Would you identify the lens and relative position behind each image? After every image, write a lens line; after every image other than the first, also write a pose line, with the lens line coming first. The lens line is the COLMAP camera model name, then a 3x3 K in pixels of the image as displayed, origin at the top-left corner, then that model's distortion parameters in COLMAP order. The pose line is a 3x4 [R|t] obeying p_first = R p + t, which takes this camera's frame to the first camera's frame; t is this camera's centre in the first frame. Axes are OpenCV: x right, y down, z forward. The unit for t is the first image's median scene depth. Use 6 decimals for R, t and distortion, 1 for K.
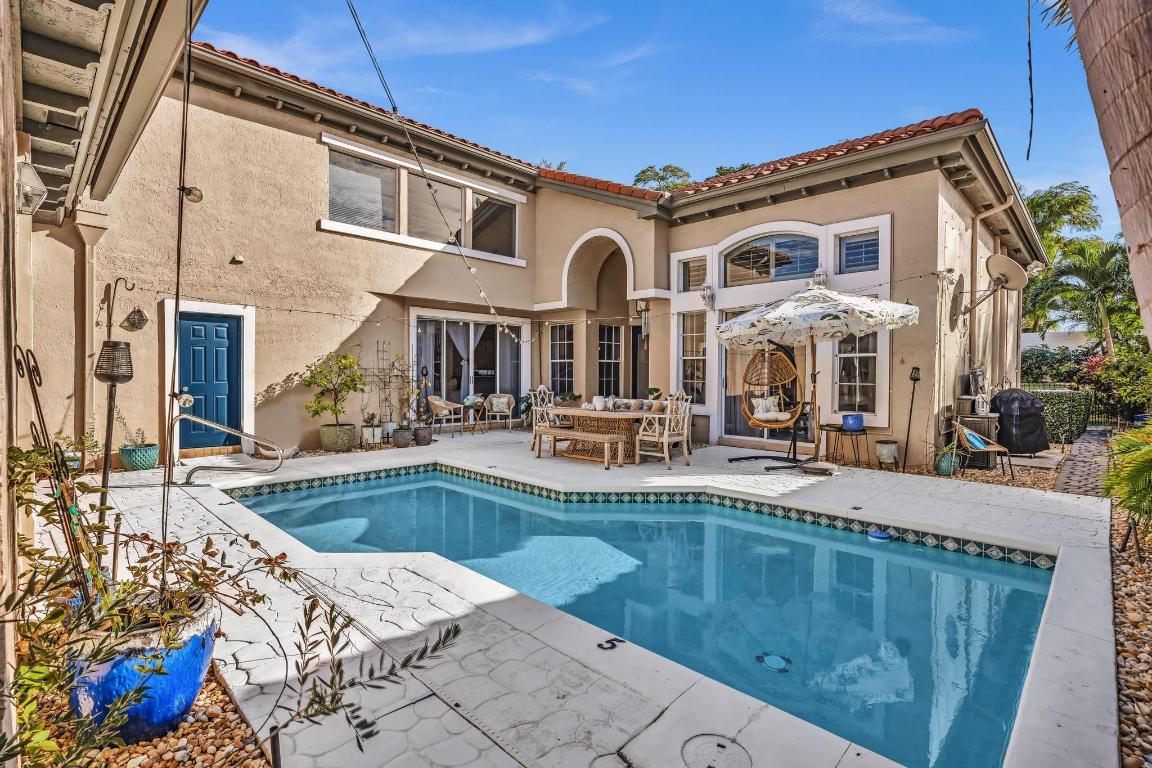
lens RADIAL K [[544.1, 0, 575.9], [0, 544.1, 379.6], [0, 0, 1]] dist [0.005235, 0.000240]
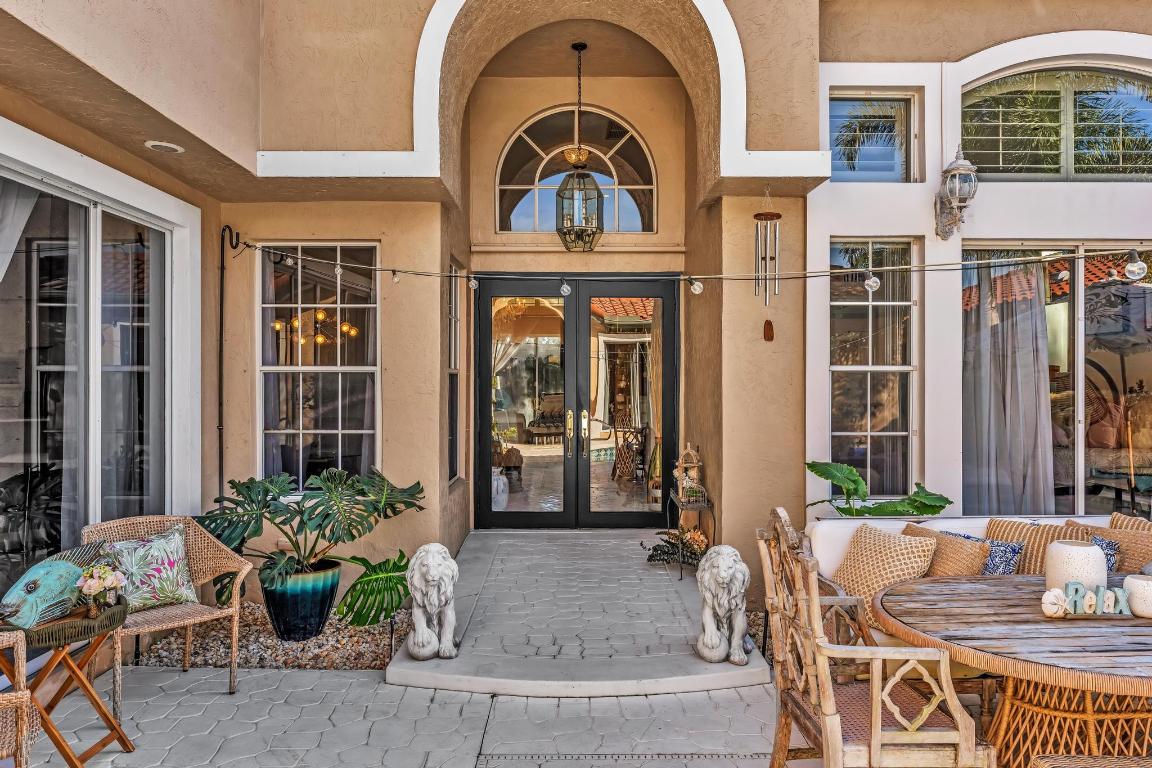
lens RADIAL K [[797.6, 0, 577.0], [0, 797.6, 383.9], [0, 0, 1]] dist [-0.002698, -0.000283]
pose [[0.705538, -0.005694, 0.708649, -0.292362], [0.011155, 0.999933, -0.003072, -0.029873], [-0.708584, 0.010073, 0.705554, 0.770568]]
